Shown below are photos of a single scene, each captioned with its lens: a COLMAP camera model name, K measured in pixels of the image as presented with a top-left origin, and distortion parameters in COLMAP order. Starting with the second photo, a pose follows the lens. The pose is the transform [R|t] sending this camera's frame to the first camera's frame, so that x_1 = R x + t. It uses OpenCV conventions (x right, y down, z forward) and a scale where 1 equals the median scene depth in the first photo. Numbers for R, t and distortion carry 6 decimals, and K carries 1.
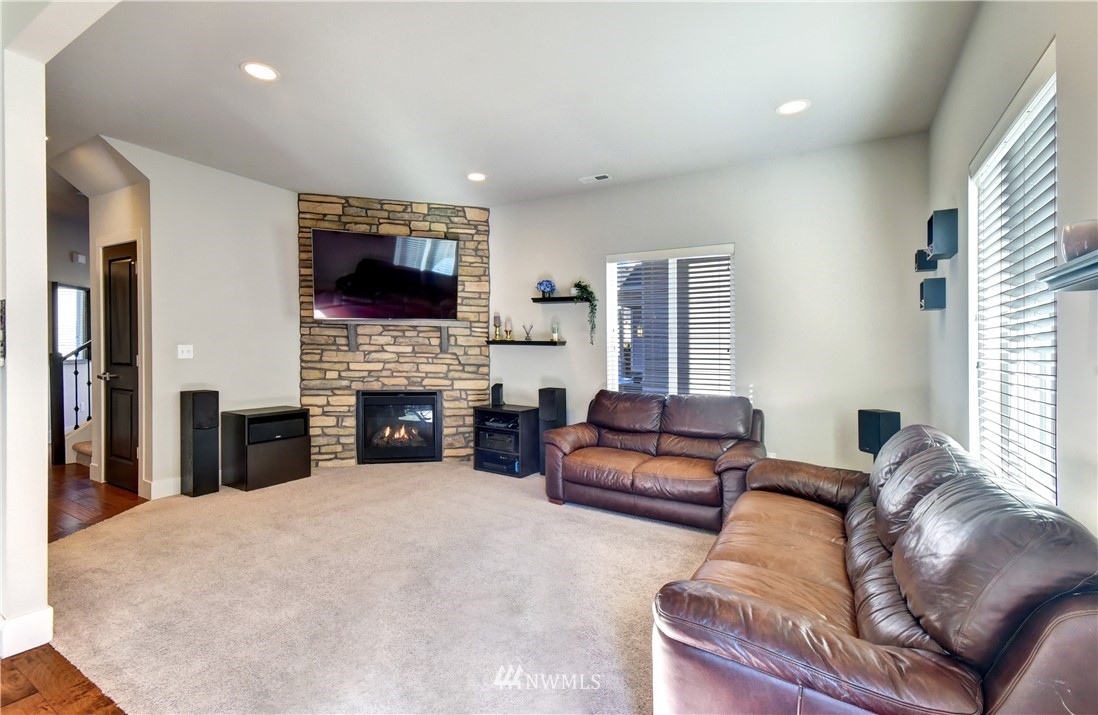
lens RADIAL K [[494.6, 0, 549.6], [0, 494.6, 352.6], [0, 0, 1]] dist [0.002104, 0.000690]
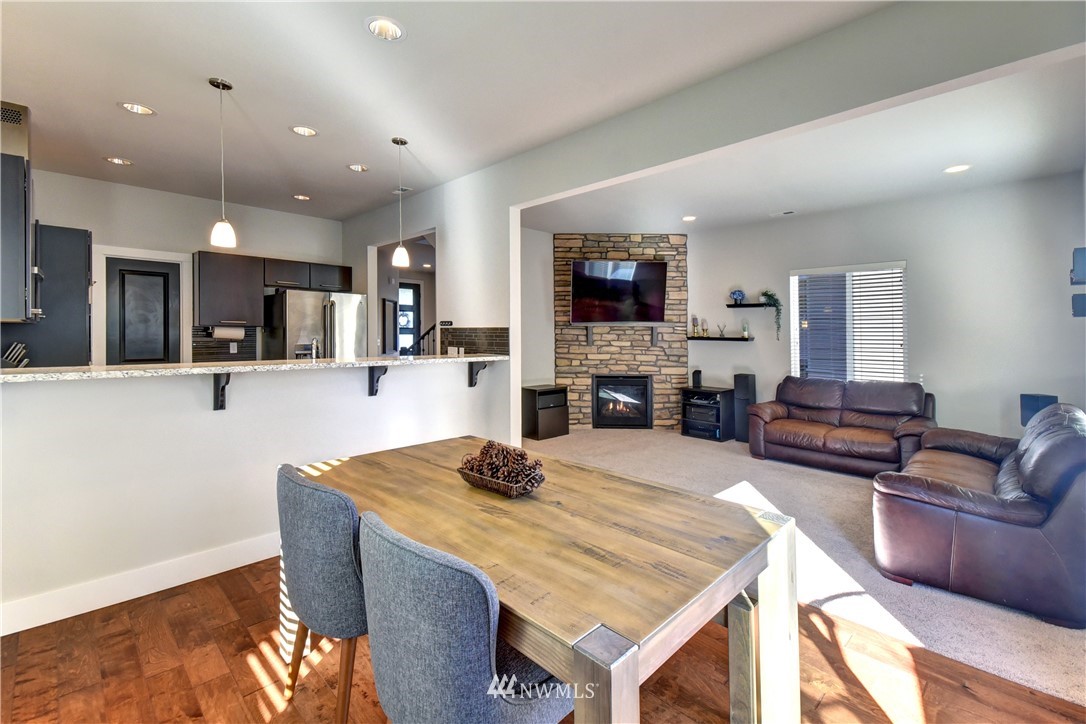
lens RADIAL K [[491.5, 0, 567.8], [0, 491.5, 334.2], [0, 0, 1]] dist [0.017413, -0.002431]
pose [[0.975103, -0.006973, -0.221643, -0.155194], [0.005146, 0.999948, -0.008819, -0.022944], [0.221693, 0.007459, 0.975088, -0.347254]]
